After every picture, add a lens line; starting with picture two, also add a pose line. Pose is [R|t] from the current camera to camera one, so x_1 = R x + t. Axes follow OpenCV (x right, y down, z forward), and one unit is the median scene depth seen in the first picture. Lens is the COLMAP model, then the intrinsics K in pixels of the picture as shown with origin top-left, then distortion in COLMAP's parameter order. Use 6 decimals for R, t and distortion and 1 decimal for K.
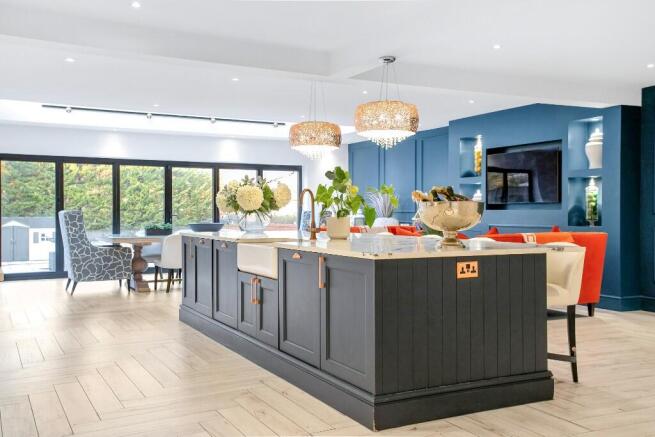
lens RADIAL K [[638.8, 0, 324.4], [0, 638.8, 211.1], [0, 0, 1]] dist [0.163603, 0.000000]
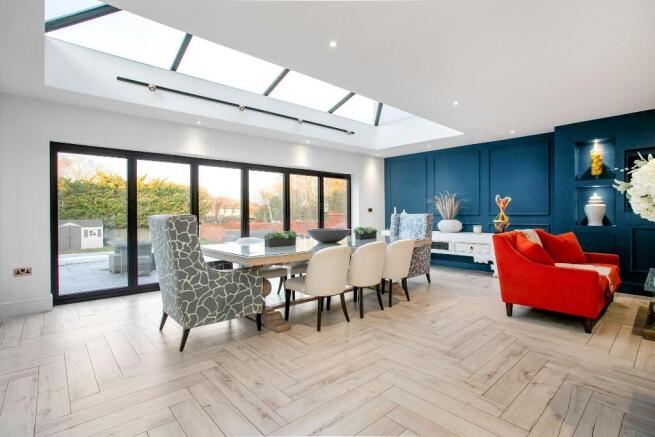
lens RADIAL K [[316.2, 0, 324.1], [0, 316.2, 214.5], [0, 0, 1]] dist [-0.028904, 0.001830]
pose [[0.969044, -0.005350, 0.246831, -0.255702], [0.005433, 0.999985, 0.000347, -0.000211], [-0.246829, 0.001005, 0.969058, 0.531446]]
